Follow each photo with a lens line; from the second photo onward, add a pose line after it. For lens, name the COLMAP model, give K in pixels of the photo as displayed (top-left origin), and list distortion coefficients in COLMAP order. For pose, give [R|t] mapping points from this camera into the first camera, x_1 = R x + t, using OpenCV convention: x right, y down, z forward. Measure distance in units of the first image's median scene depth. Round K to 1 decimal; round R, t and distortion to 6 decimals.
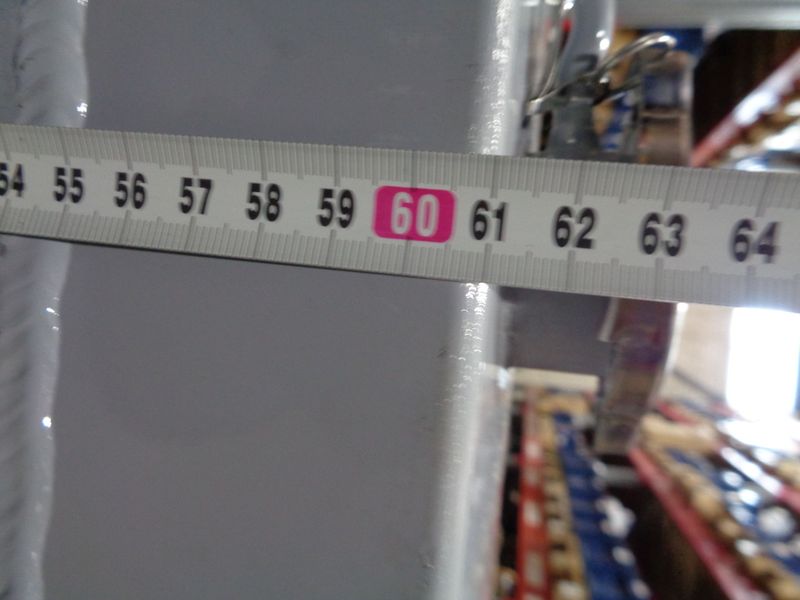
lens RADIAL K [[676.0, 0, 393.3], [0, 676.0, 300.7], [0, 0, 1]] dist [0.037957, 0.005942]
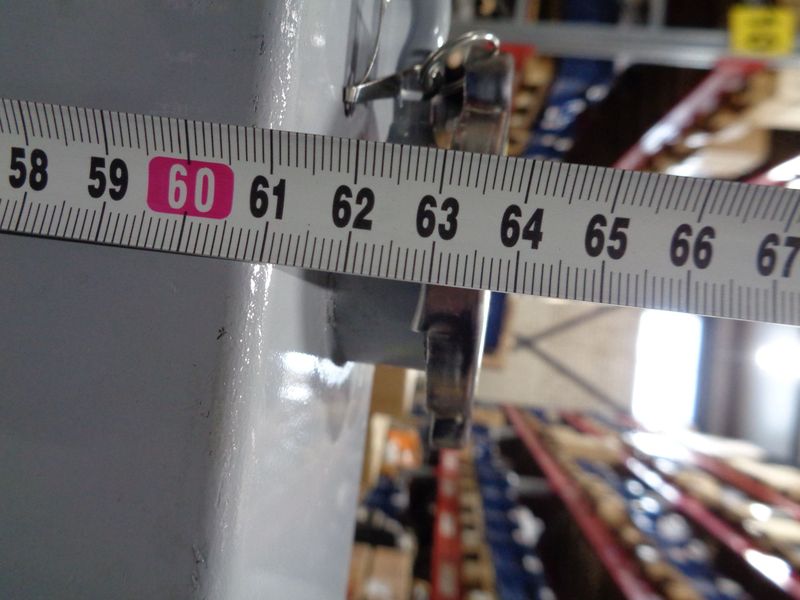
lens RADIAL K [[676.0, 0, 398.4], [0, 676.0, 300.7], [0, 0, 1]] dist [0.037957, 0.005942]
pose [[0.992345, 0.023804, 0.121177, 0.197548], [-0.021718, 0.999593, -0.018507, 0.039001], [-0.121568, 0.015733, 0.992458, 0.024057]]
